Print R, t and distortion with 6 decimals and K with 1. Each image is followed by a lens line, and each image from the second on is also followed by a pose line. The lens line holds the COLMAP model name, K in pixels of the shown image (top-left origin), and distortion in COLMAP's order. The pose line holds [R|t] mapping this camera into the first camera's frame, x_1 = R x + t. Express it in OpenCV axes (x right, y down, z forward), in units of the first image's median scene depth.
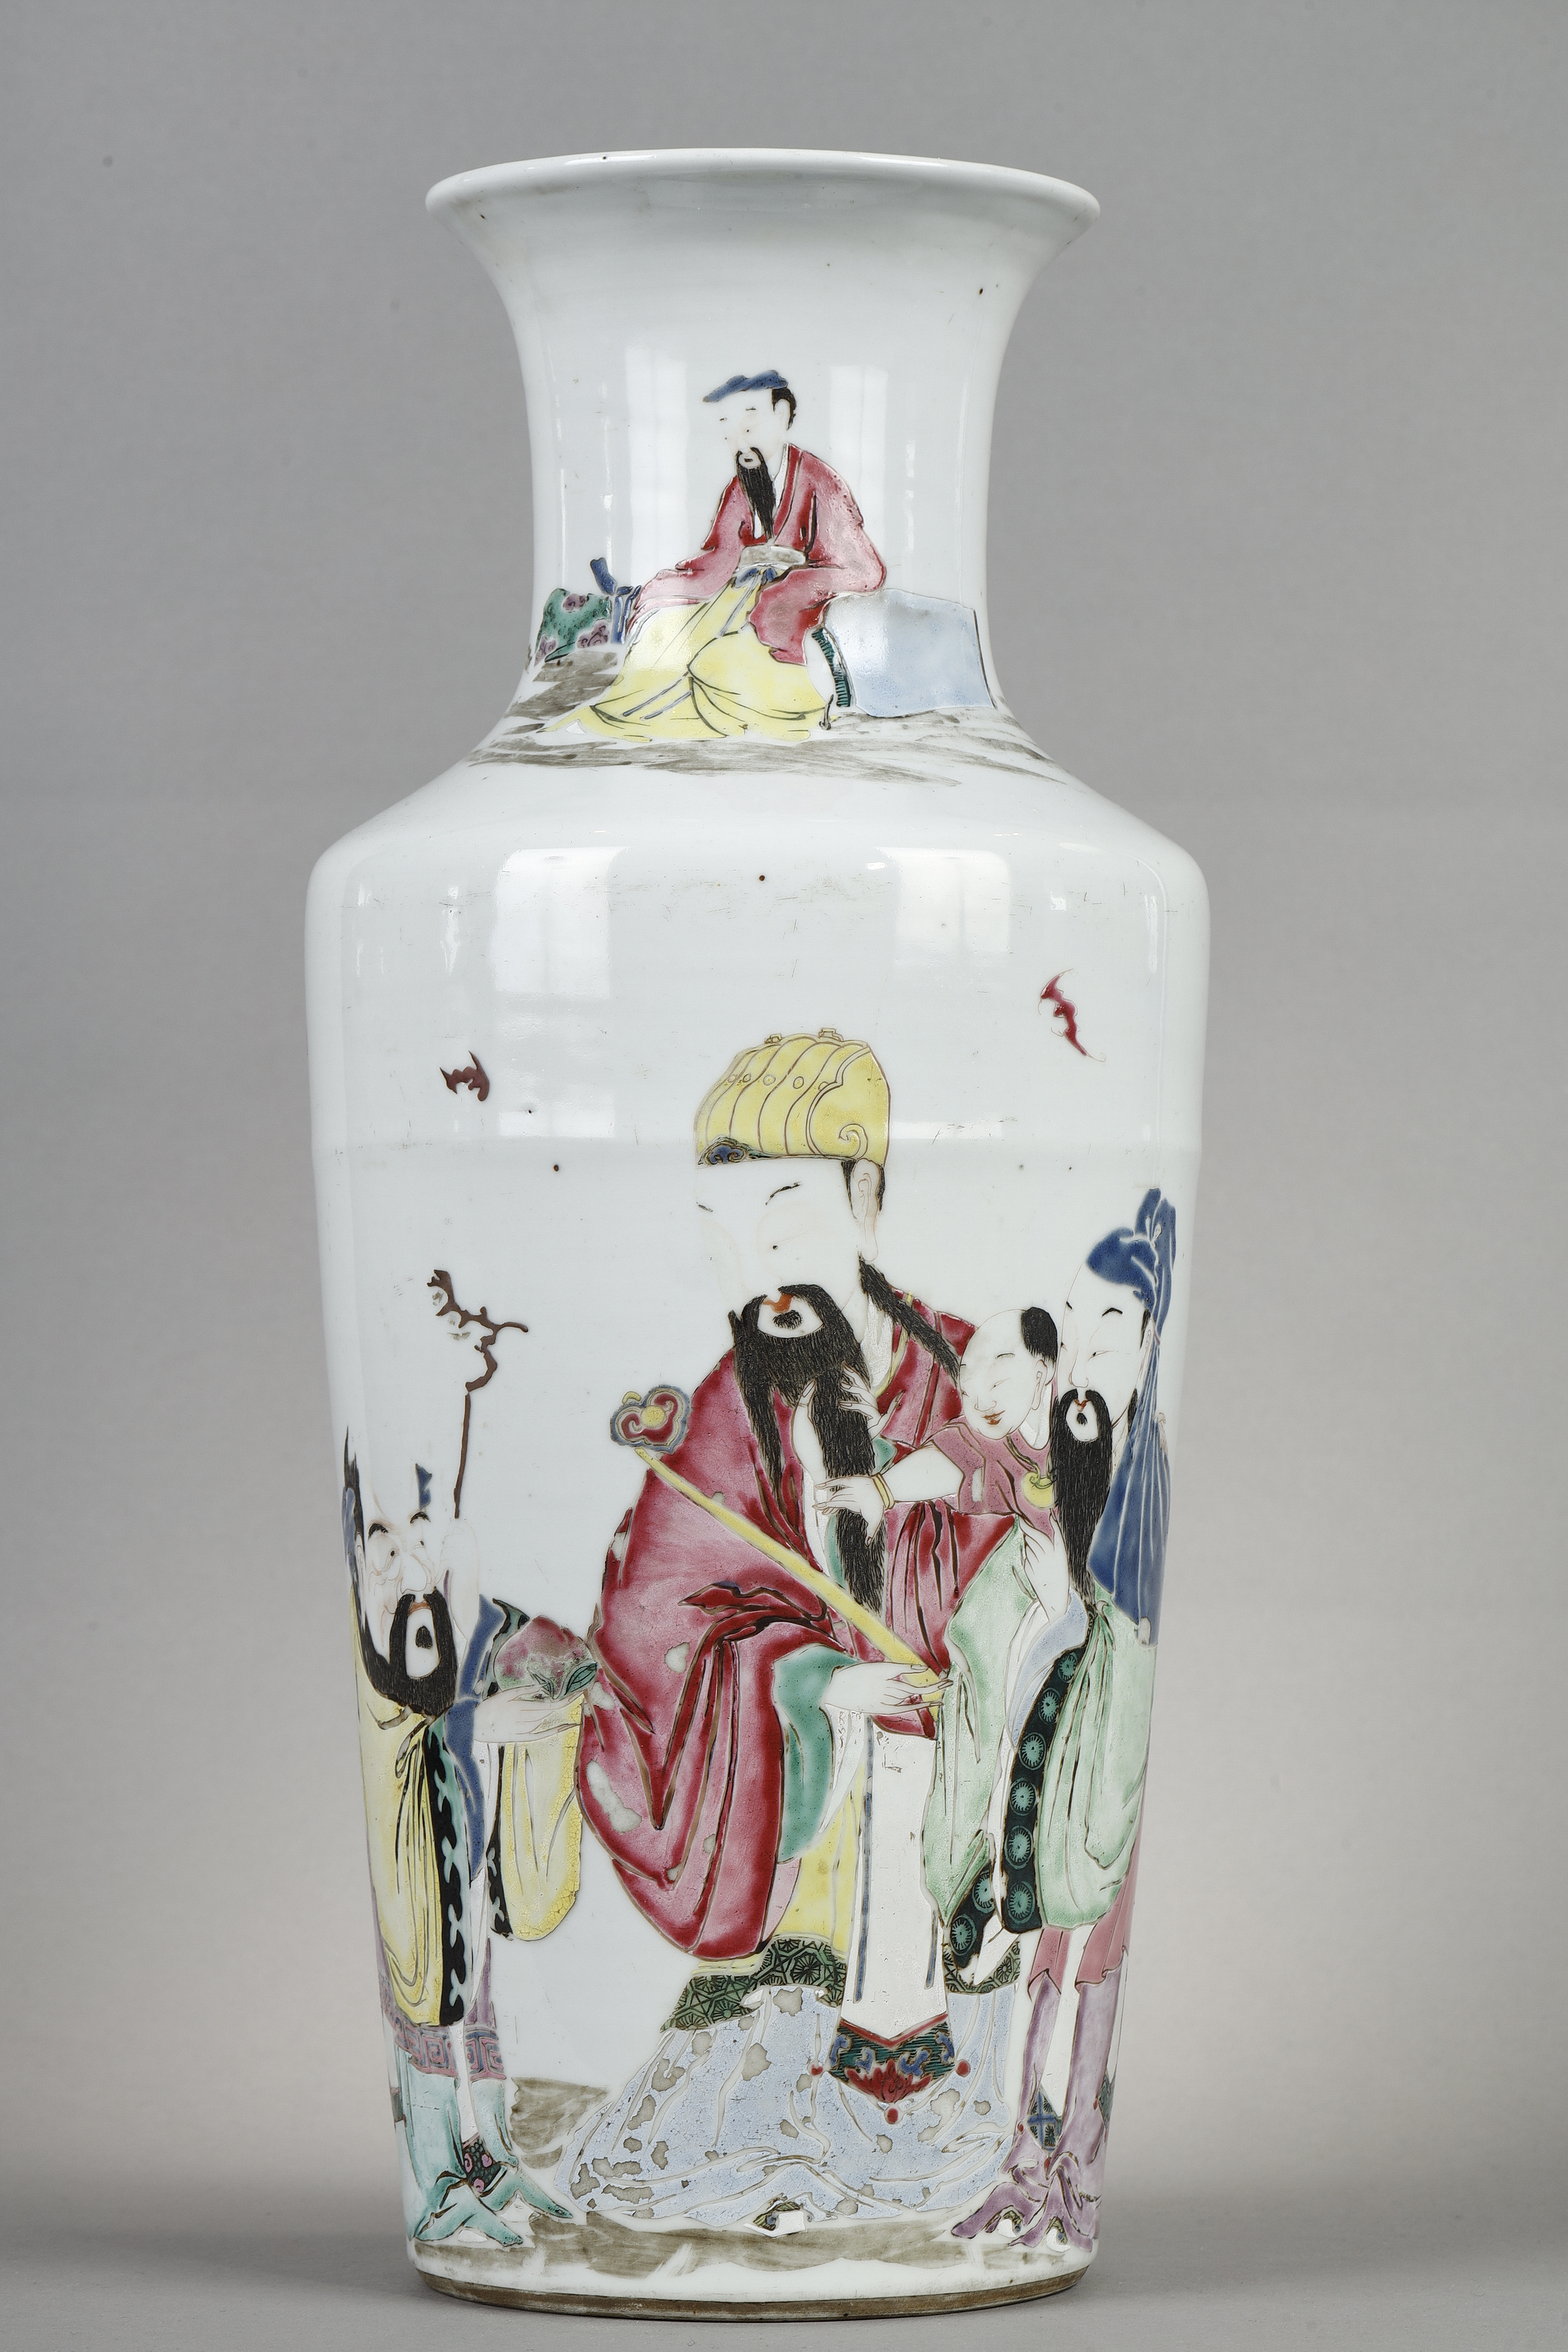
lens RADIAL K [[7061.1, 0, 875.0], [0, 7061.1, 1090.8], [0, 0, 1]] dist [0.000113, 0.000000]
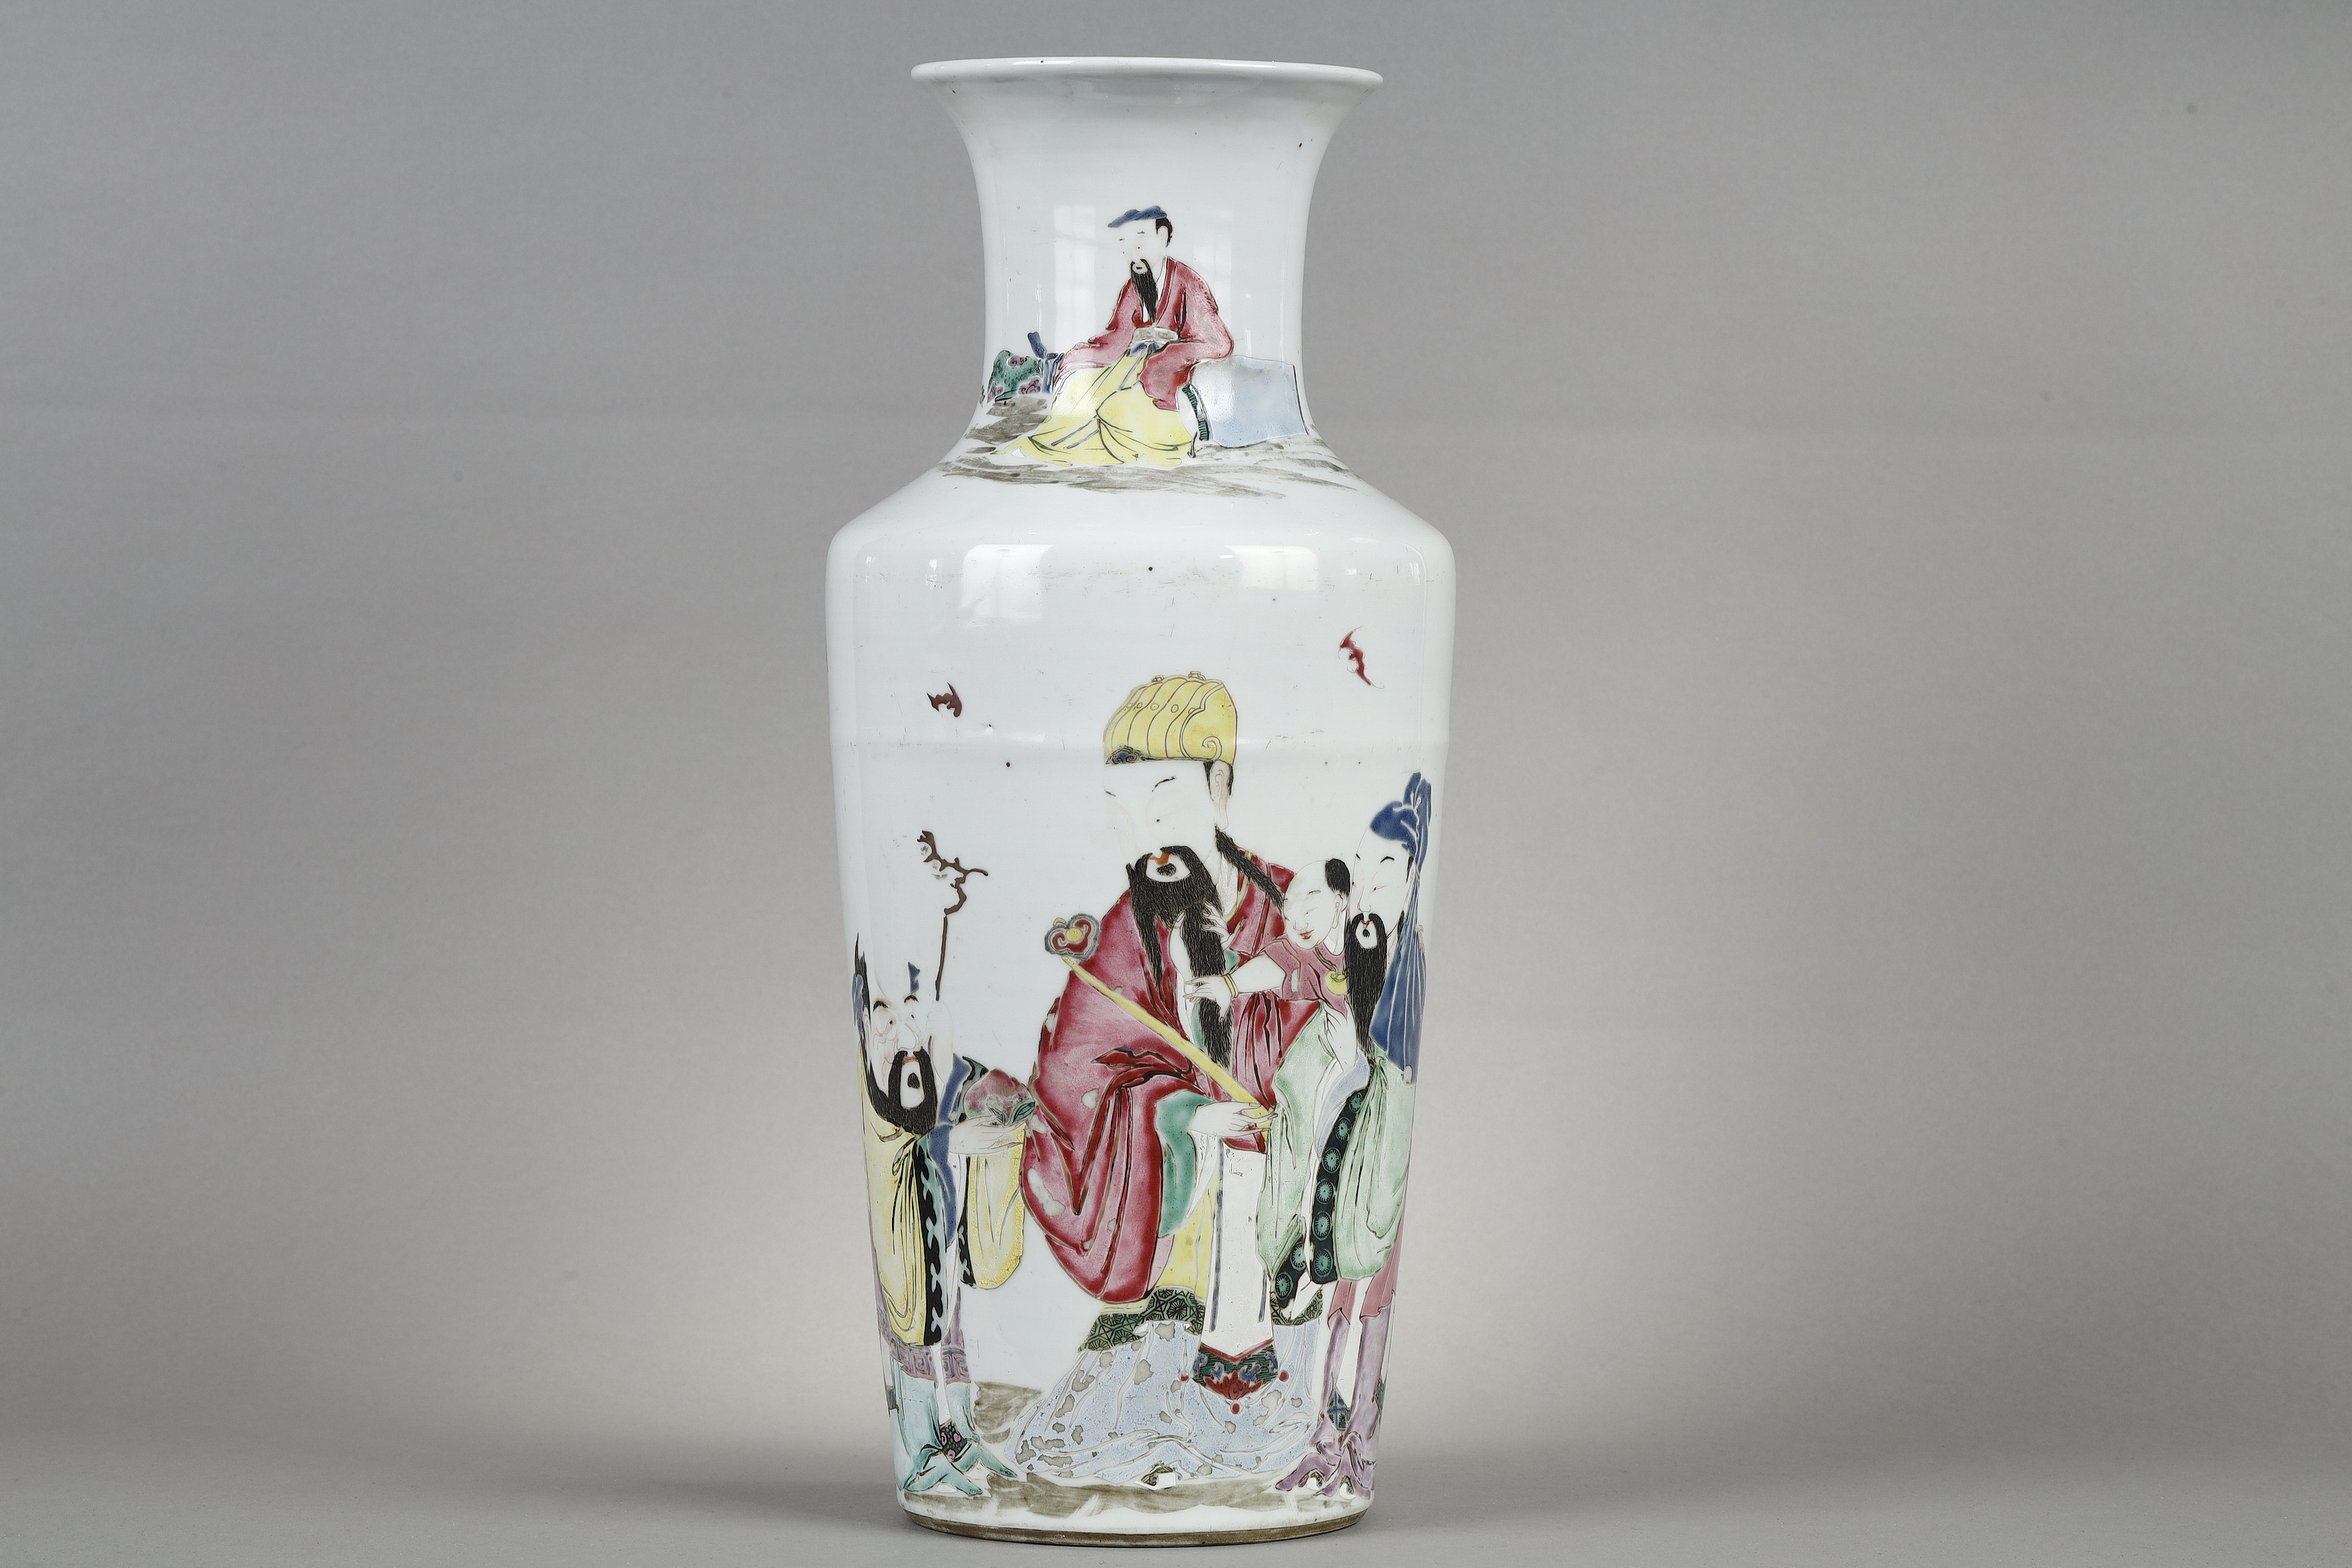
lens RADIAL K [[7061.1, 0, 1196.8], [0, 7061.1, 782.4], [0, 0, 1]] dist [0.000113, 0.000000]
pose [[0.999923, 0.003006, 0.012068, -0.023476], [-0.003846, 0.997525, 0.070201, -0.087004], [-0.011827, -0.070242, 0.997460, -0.451380]]
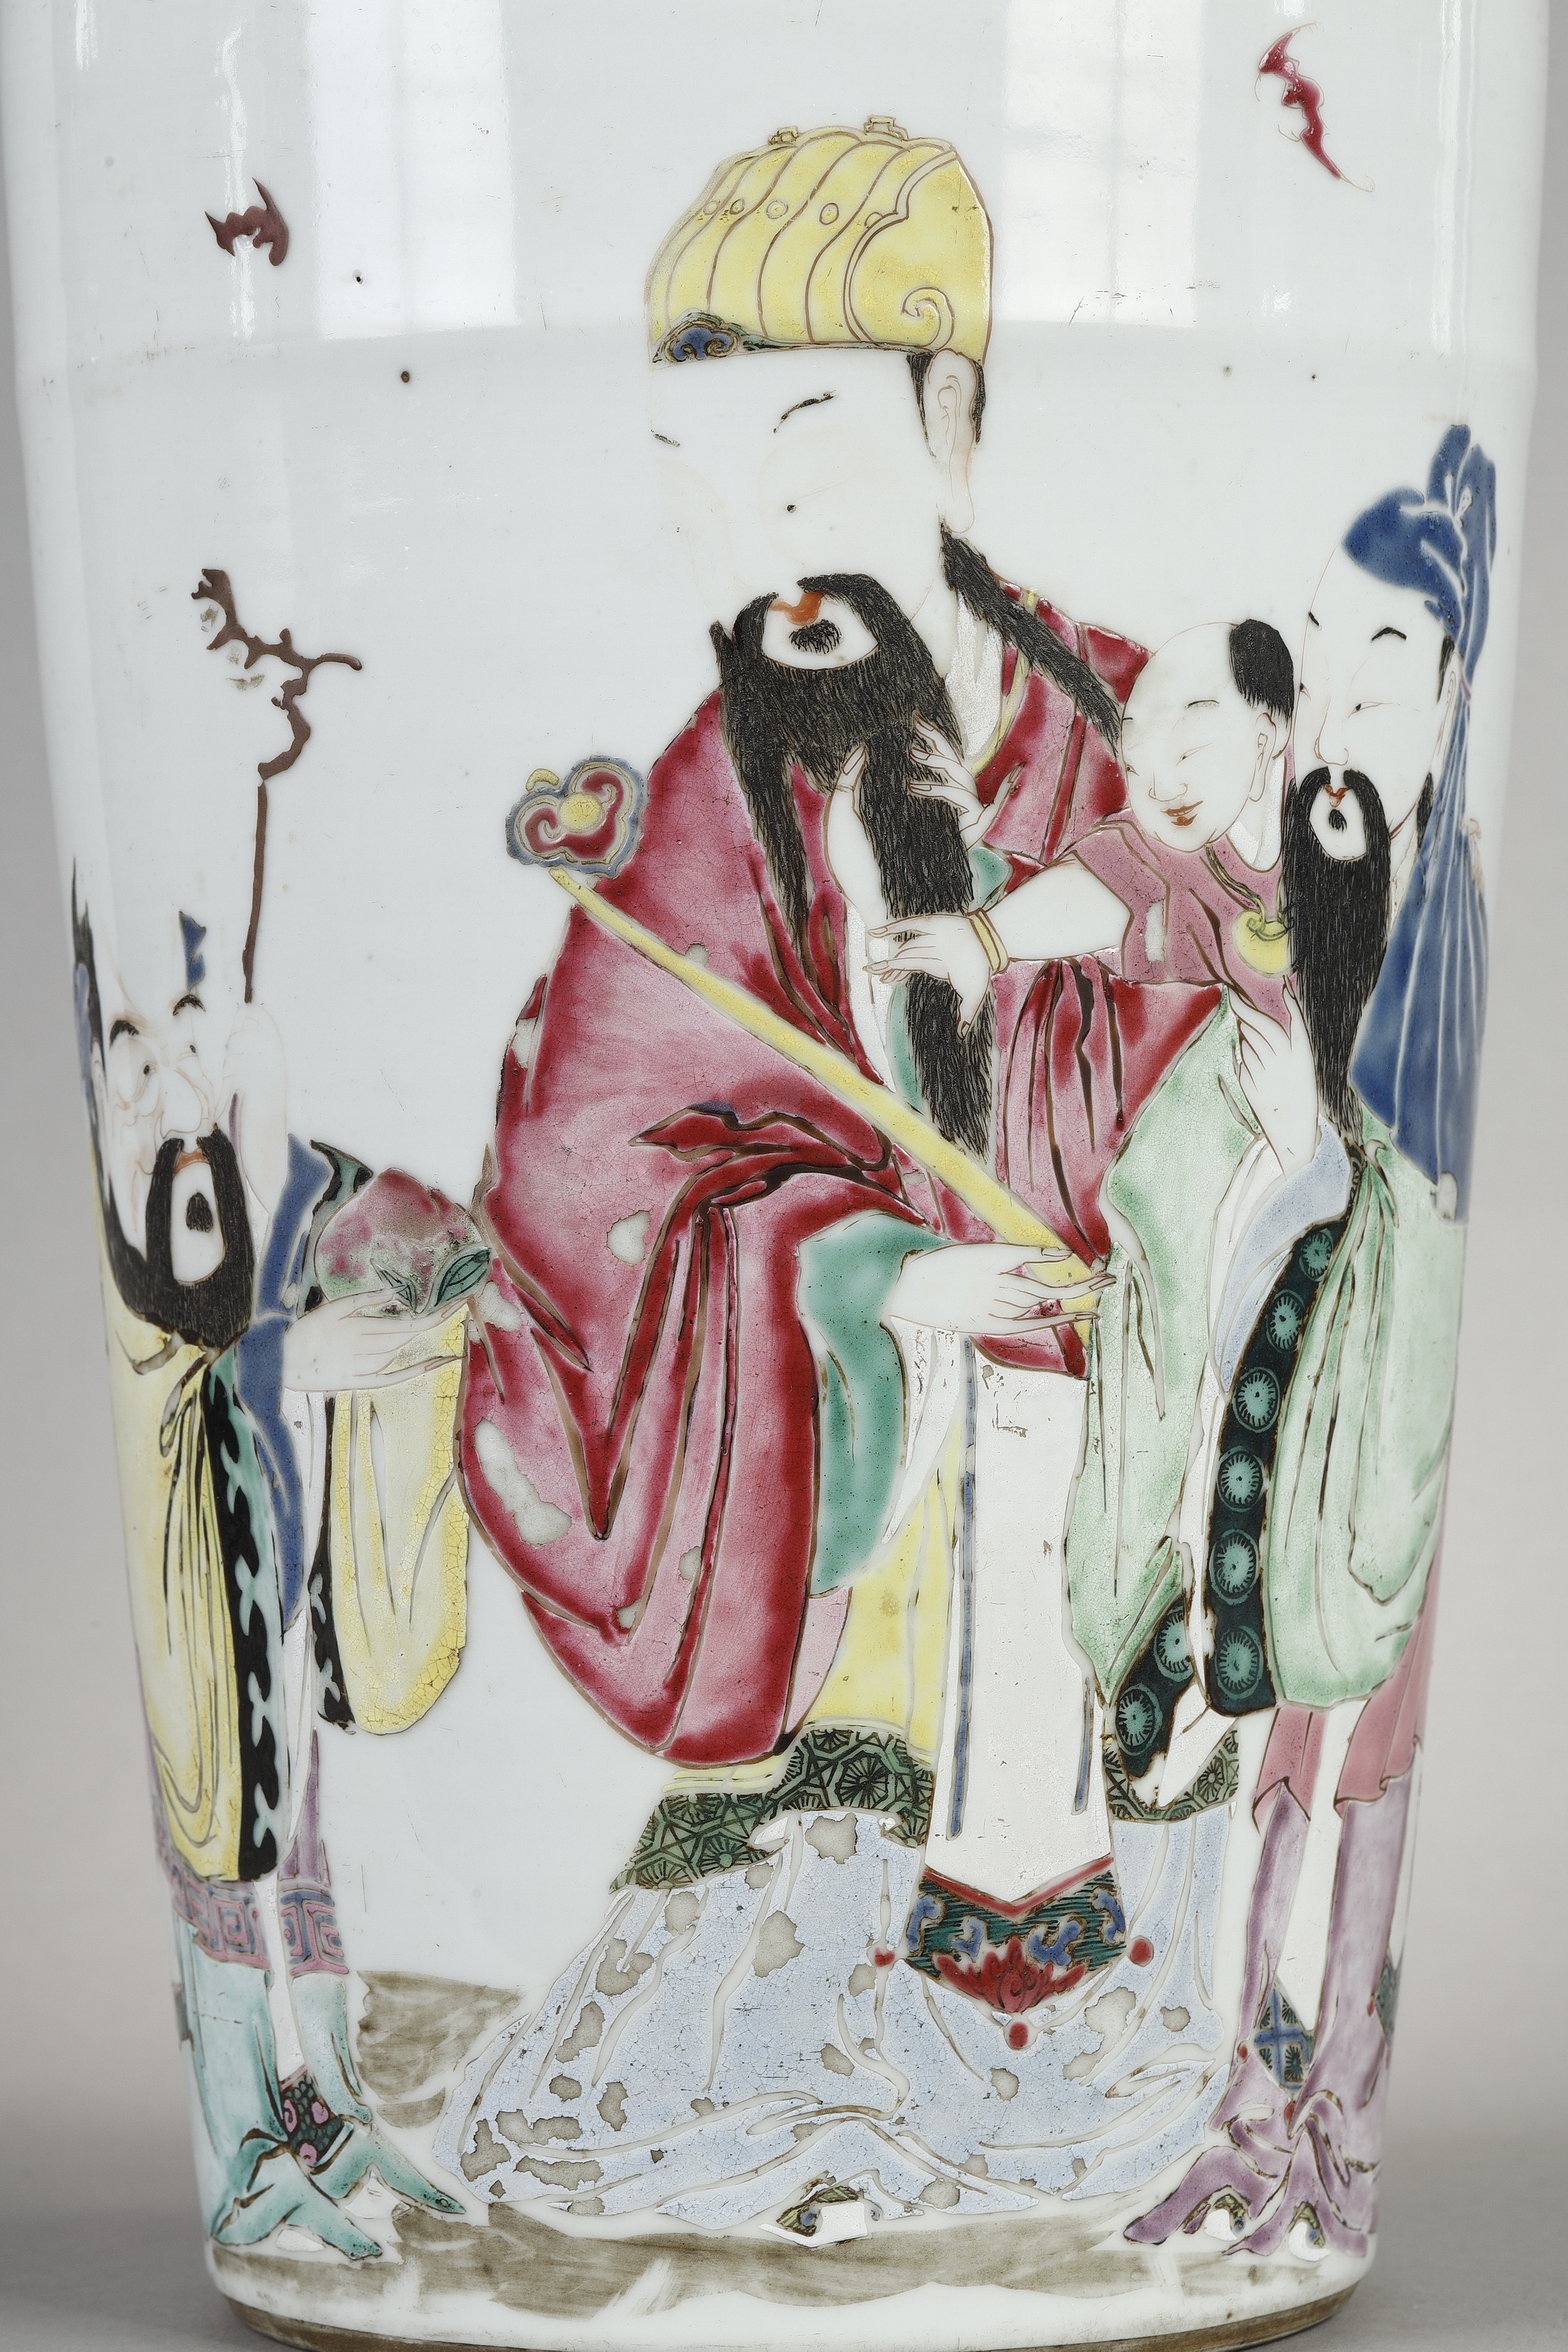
lens RADIAL K [[7061.1, 0, 794.8], [0, 7061.1, 1152.2], [0, 0, 1]] dist [0.000113, 0.000000]
pose [[0.999086, -0.010263, -0.041507, 0.008853], [0.012004, 0.999049, 0.041918, 0.049106], [0.041037, -0.042378, 0.998259, 0.428013]]
